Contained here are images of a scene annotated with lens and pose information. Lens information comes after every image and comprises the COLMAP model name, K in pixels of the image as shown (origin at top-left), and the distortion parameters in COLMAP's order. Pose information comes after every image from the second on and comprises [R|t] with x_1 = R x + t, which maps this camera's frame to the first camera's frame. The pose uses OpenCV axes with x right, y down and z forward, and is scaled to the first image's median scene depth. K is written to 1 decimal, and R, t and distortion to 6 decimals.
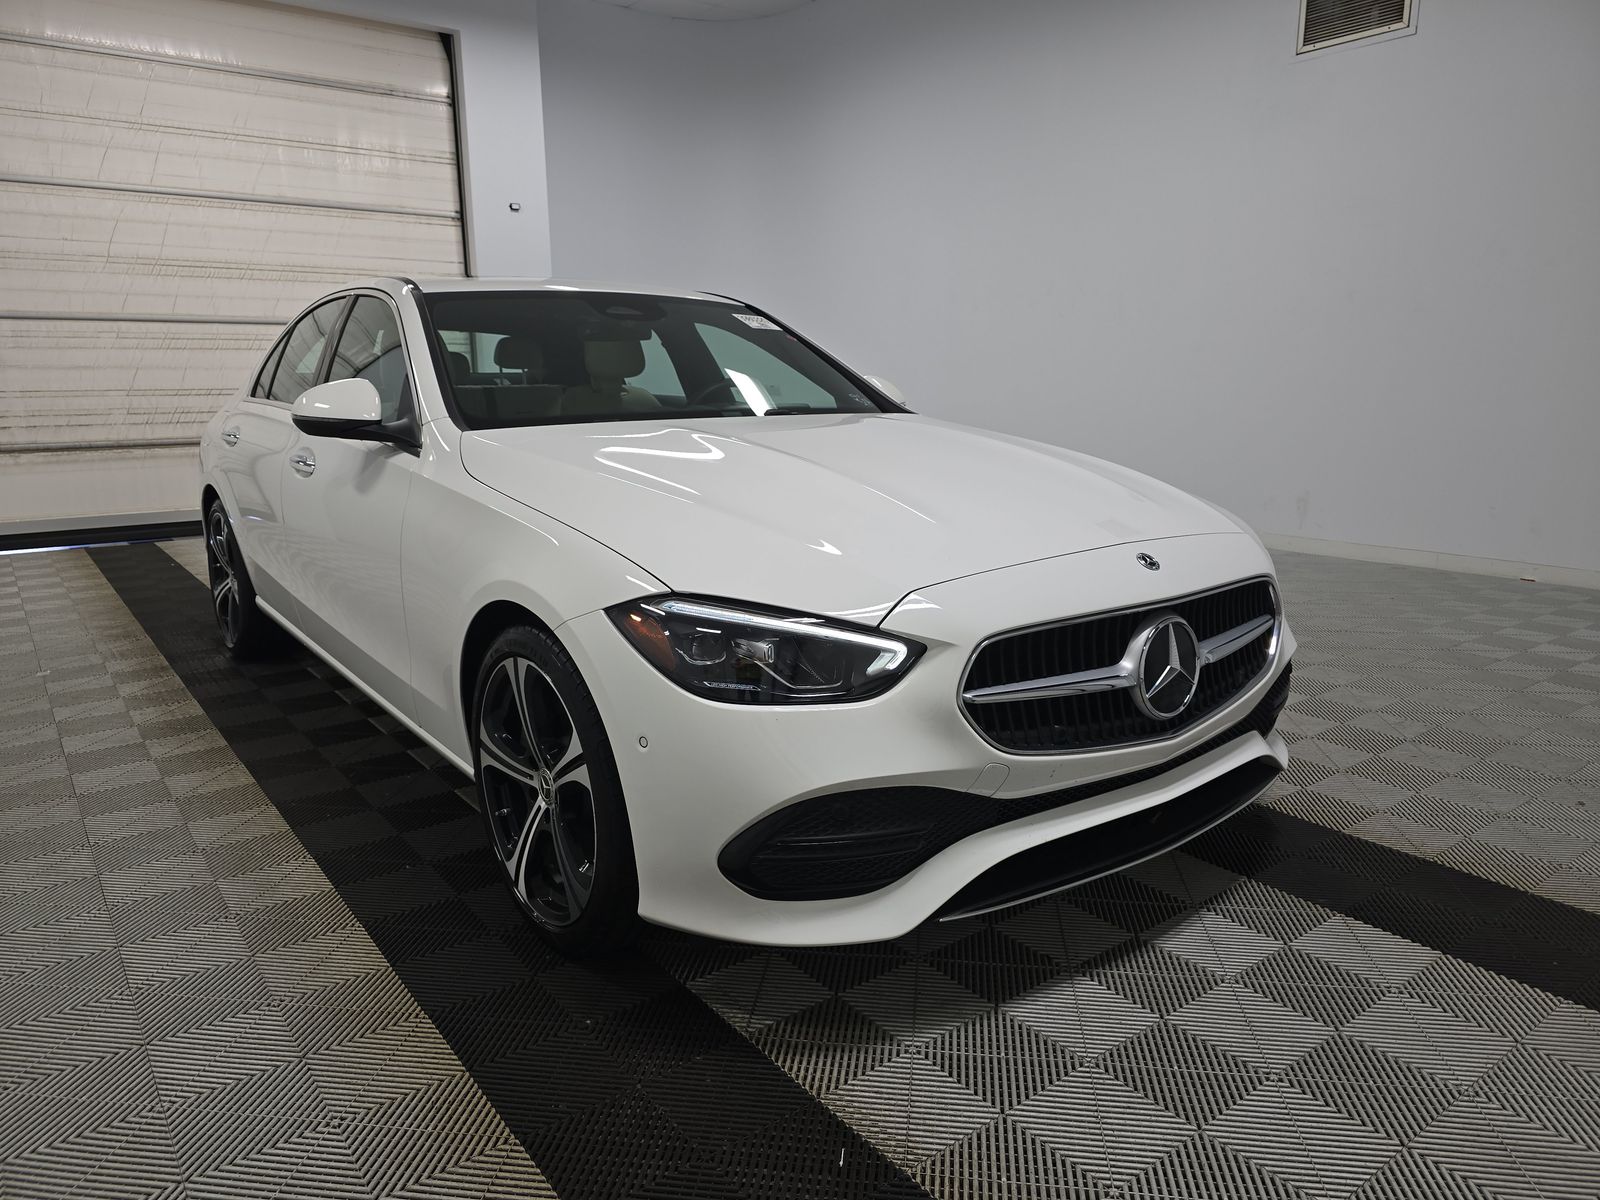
lens RADIAL K [[1089.7, 0, 801.1], [0, 1089.7, 602.6], [0, 0, 1]] dist [0.054893, -0.030377]
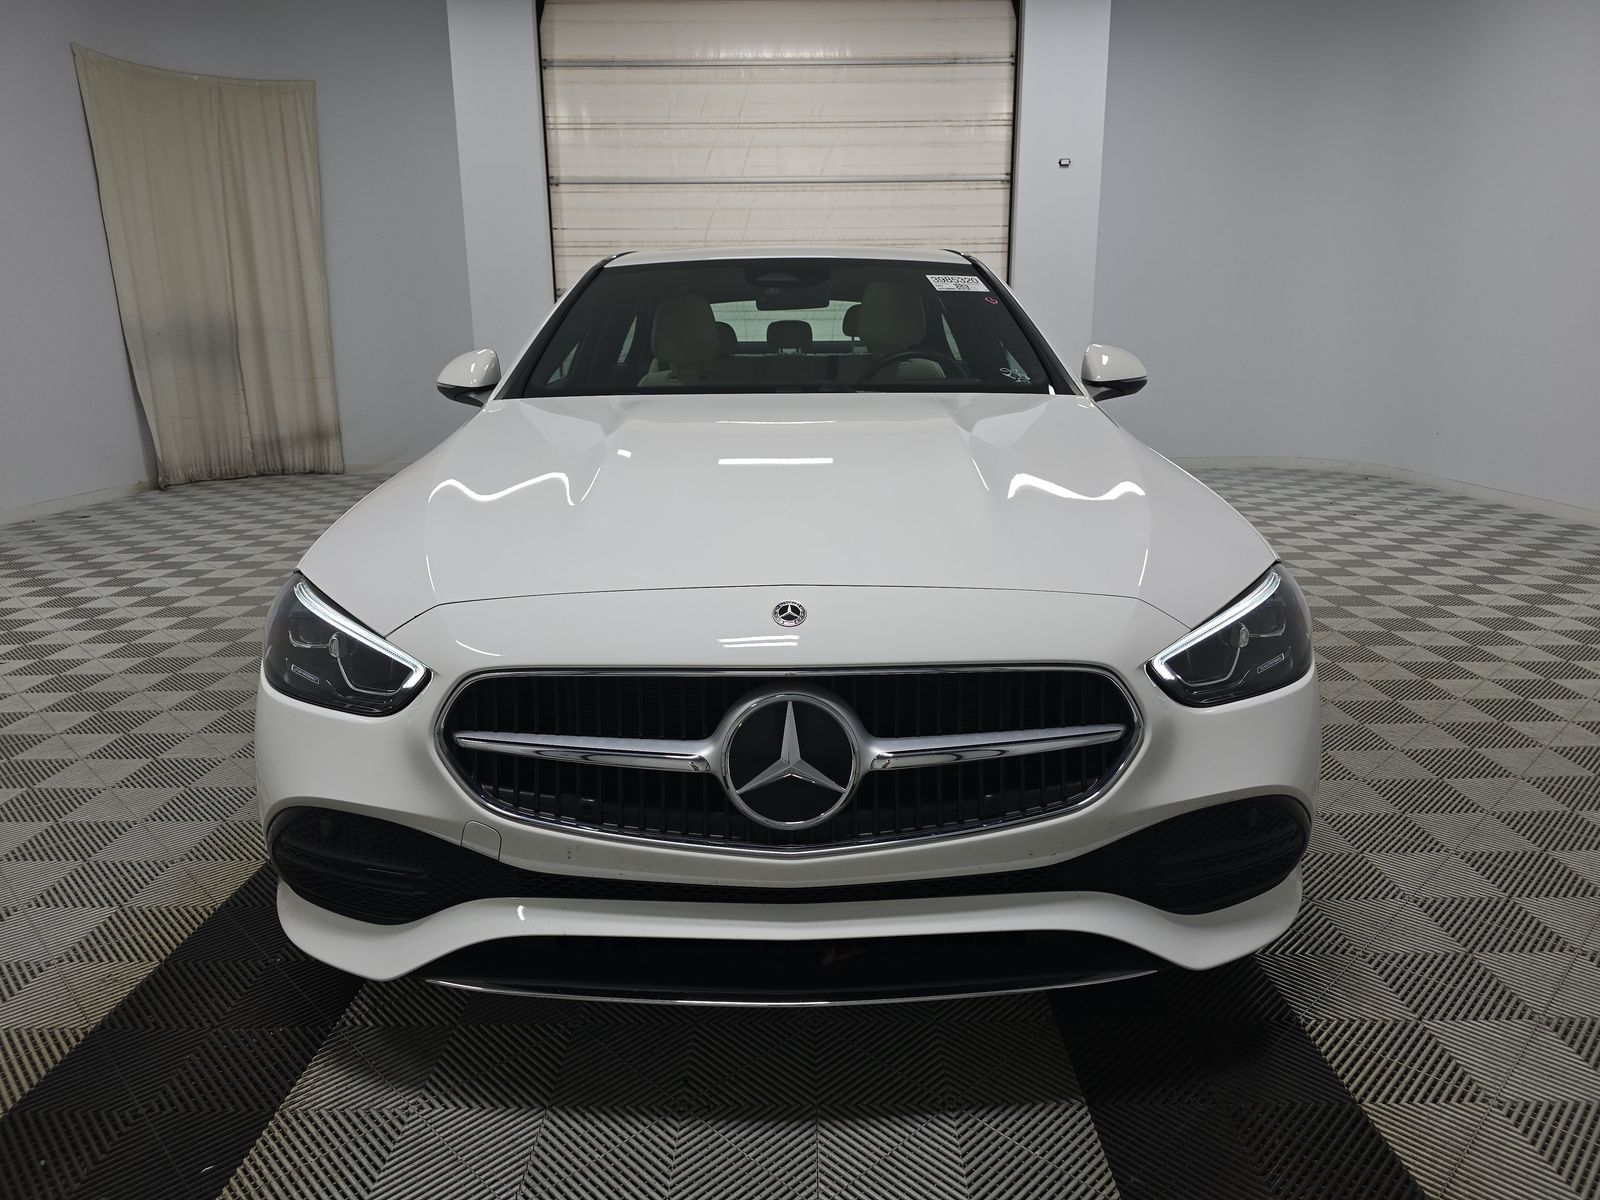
lens RADIAL K [[1089.7, 0, 801.1], [0, 1089.7, 602.6], [0, 0, 1]] dist [0.054893, -0.030377]
pose [[0.800110, 0.144476, -0.582195, 0.200115], [-0.125180, 0.989408, 0.073493, -0.026590], [0.586647, 0.014077, 0.809721, 0.111783]]
